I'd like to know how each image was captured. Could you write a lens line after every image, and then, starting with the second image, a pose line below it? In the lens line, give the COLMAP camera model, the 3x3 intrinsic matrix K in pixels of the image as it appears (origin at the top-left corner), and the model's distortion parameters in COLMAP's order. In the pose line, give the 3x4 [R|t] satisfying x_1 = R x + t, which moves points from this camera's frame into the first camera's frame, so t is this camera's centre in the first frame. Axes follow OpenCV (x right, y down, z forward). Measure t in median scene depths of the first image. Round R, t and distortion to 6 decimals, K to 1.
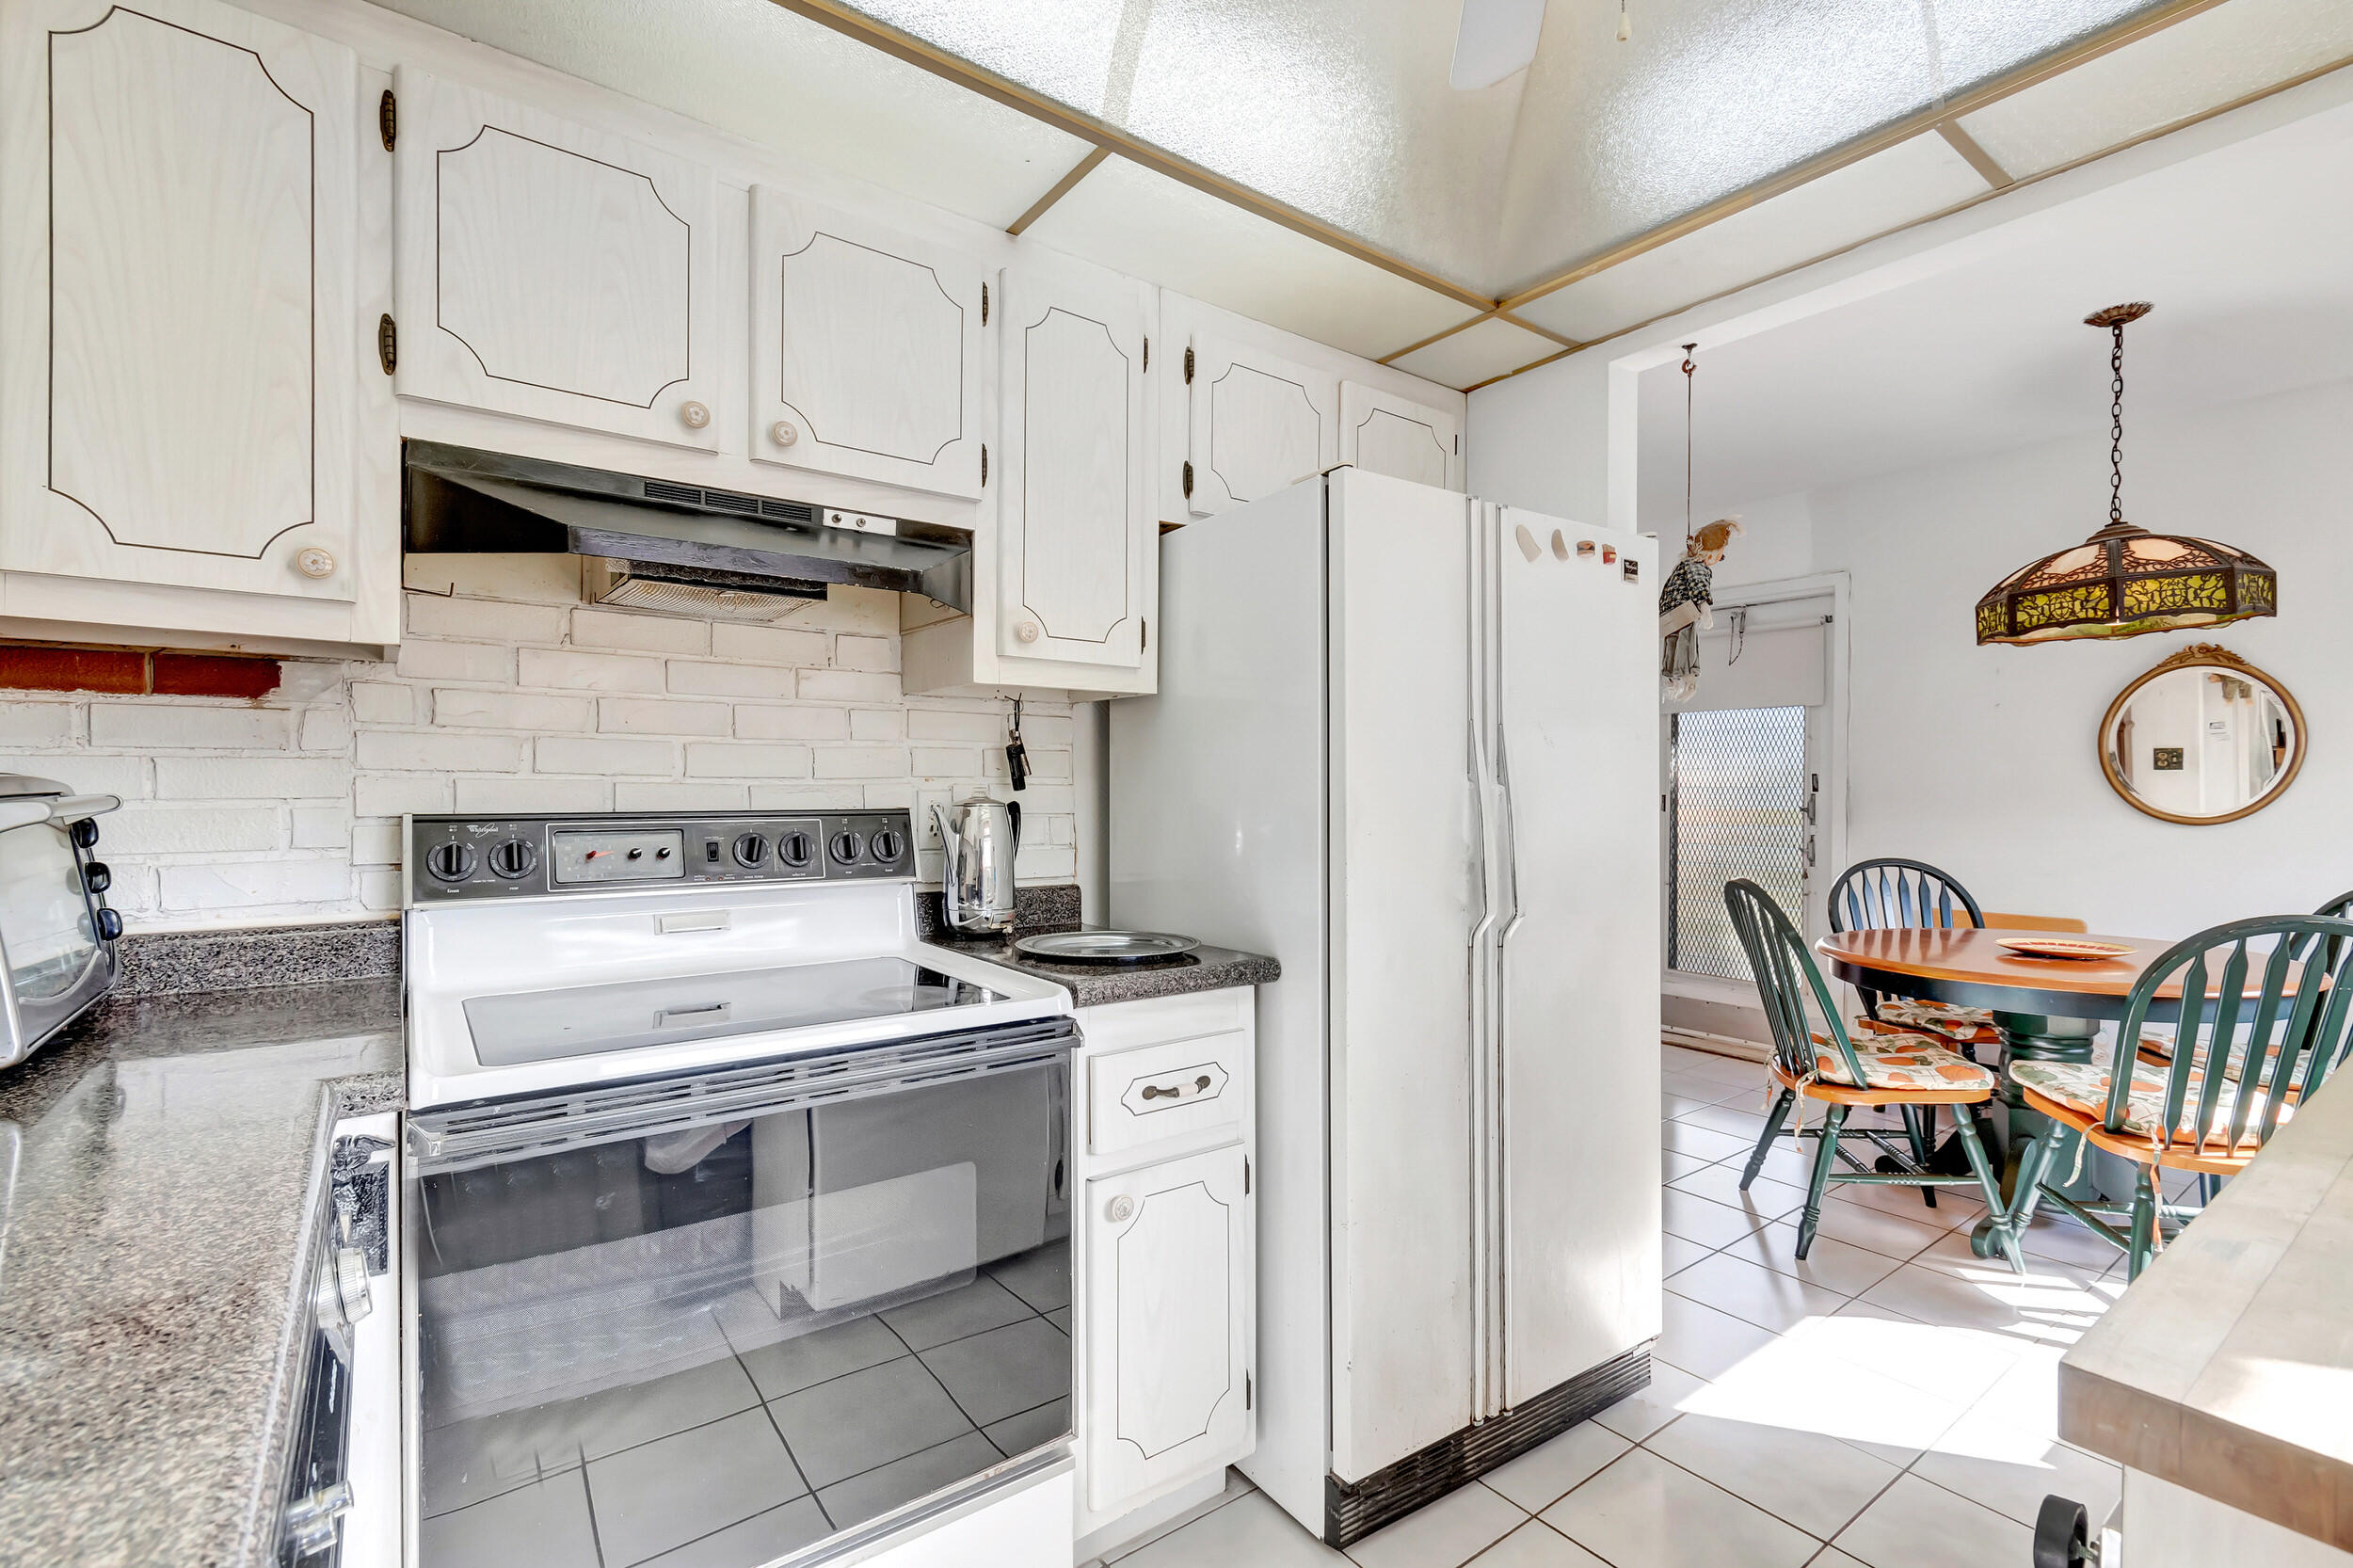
lens RADIAL K [[1052.5, 0, 1175.3], [0, 1052.5, 770.3], [0, 0, 1]] dist [-0.000009, -0.000071]
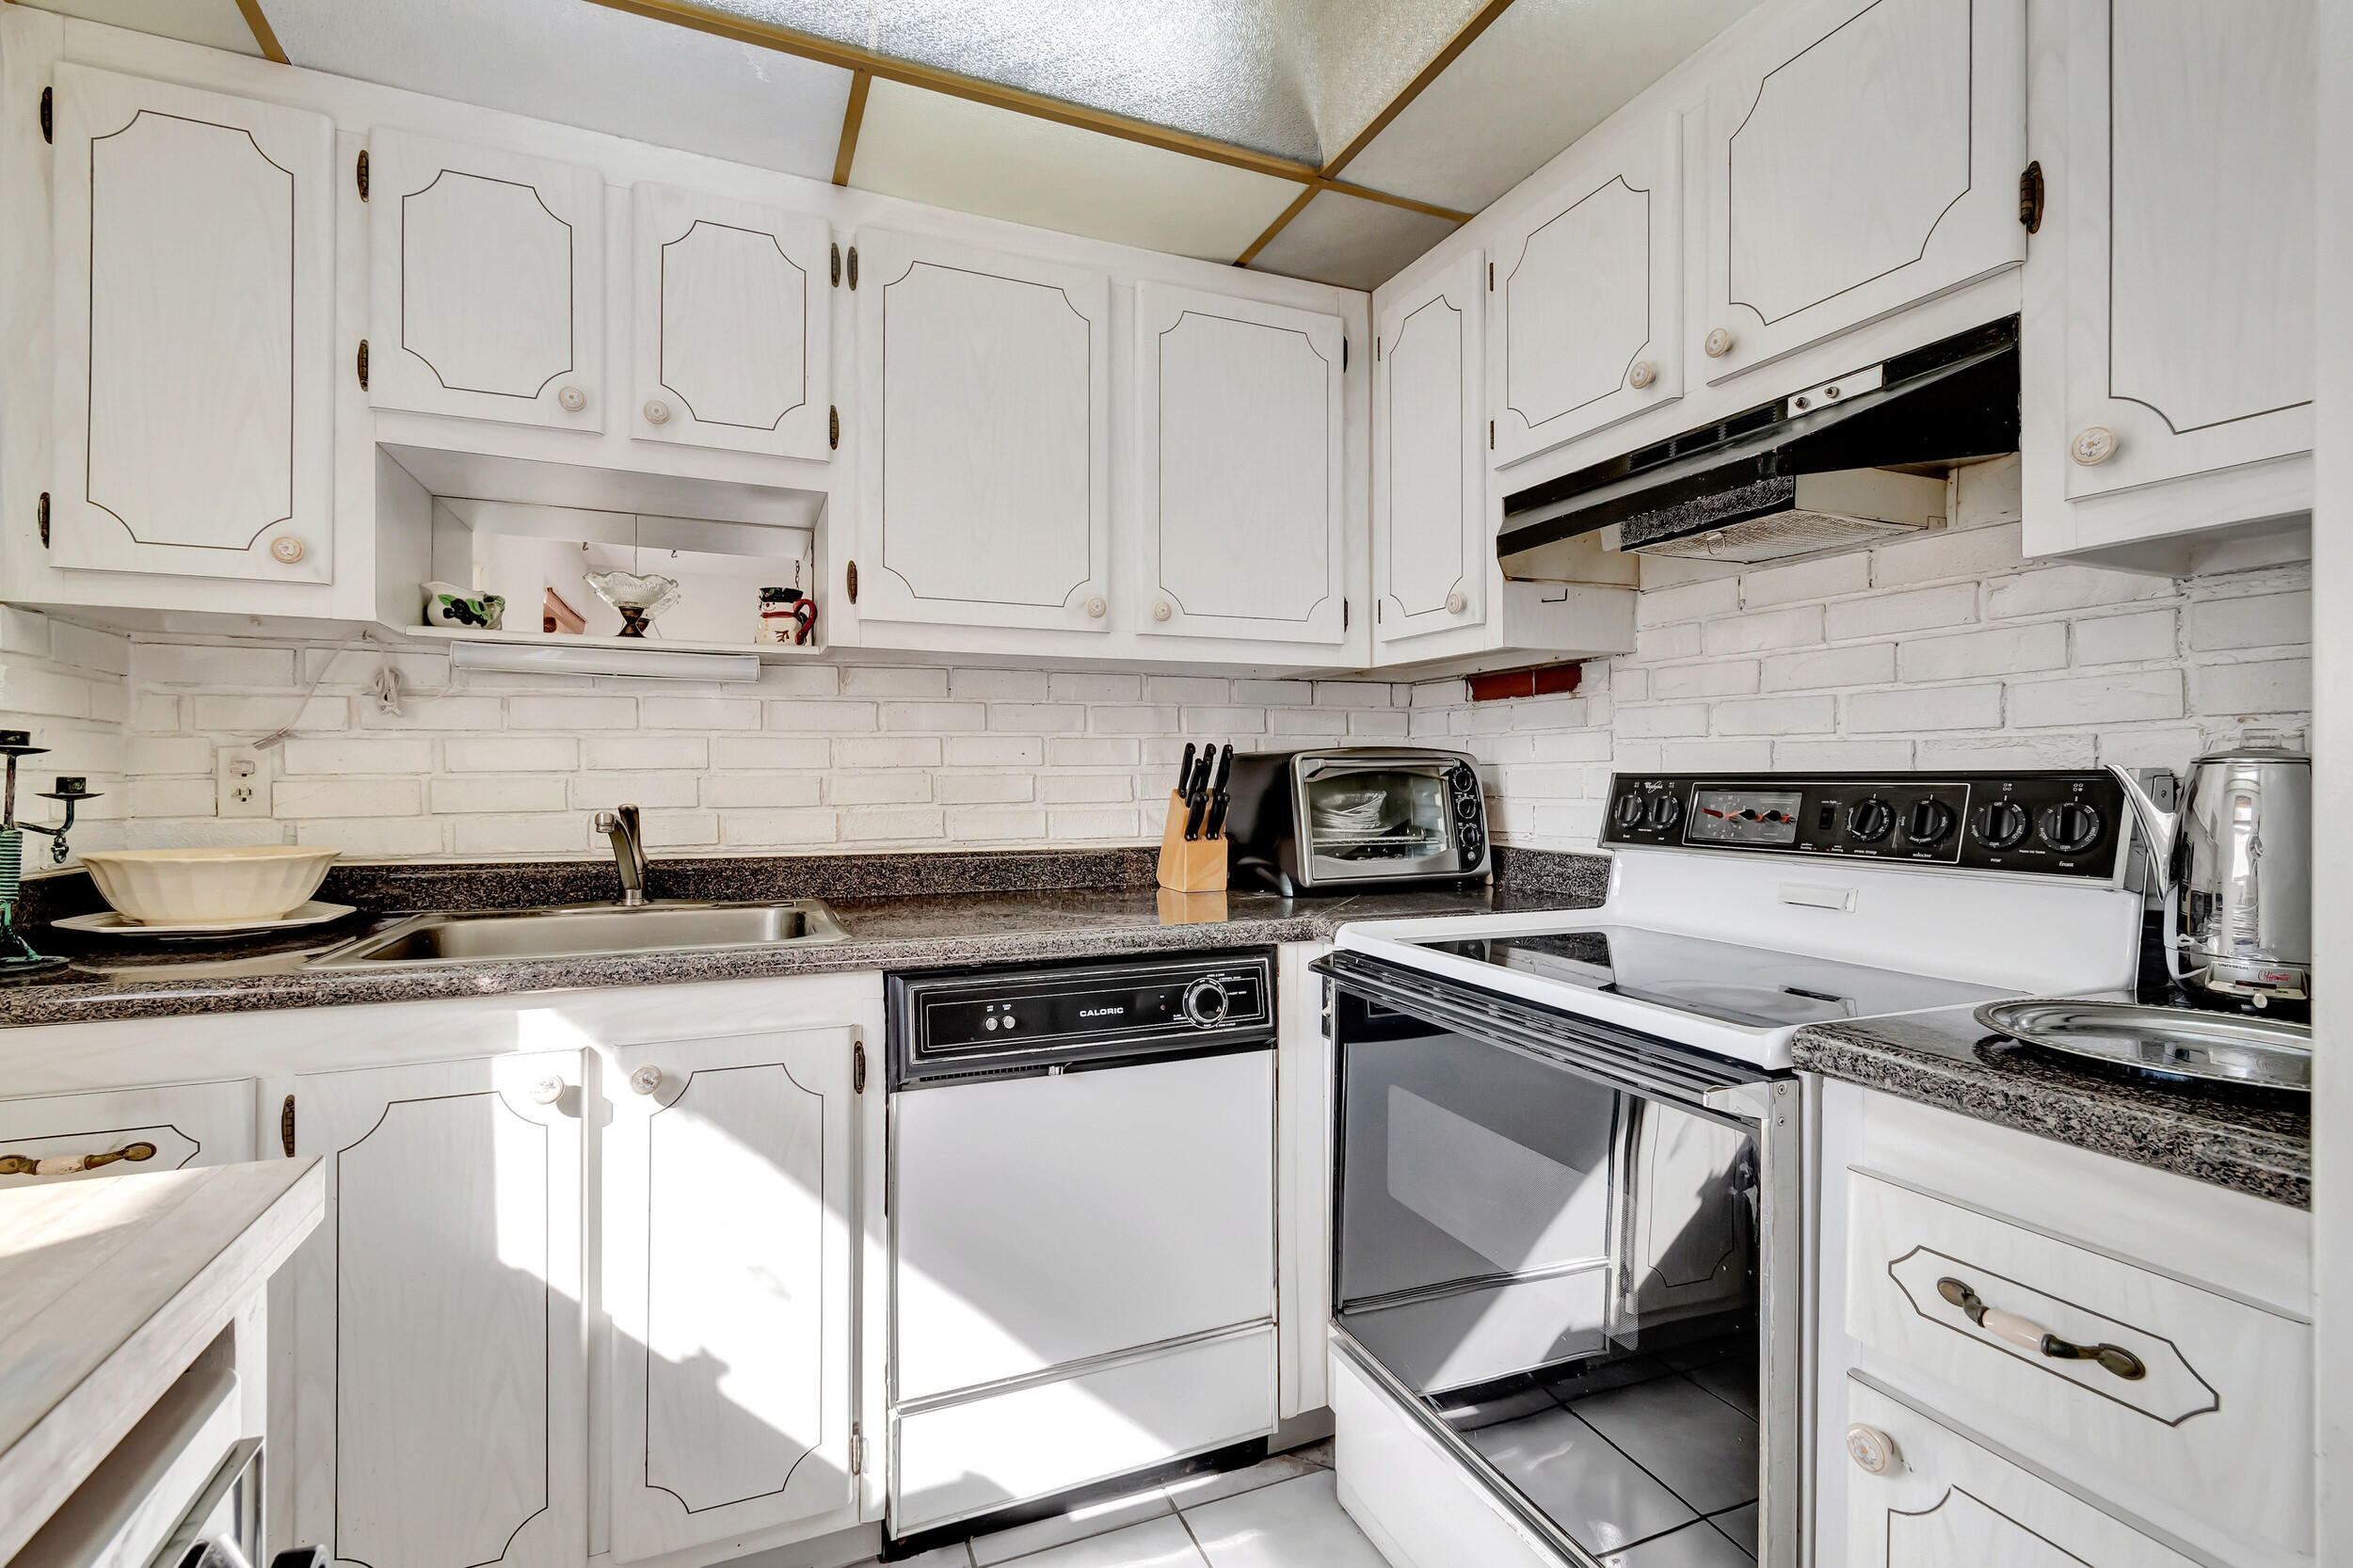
lens RADIAL K [[1043.6, 0, 1172.3], [0, 1043.6, 769.7], [0, 0, 1]] dist [0.002994, 0.000328]
pose [[-0.239663, -0.008562, -0.970818, 0.558897], [0.018346, 0.999743, -0.013346, 0.041262], [0.970683, -0.021010, -0.239444, 0.714905]]
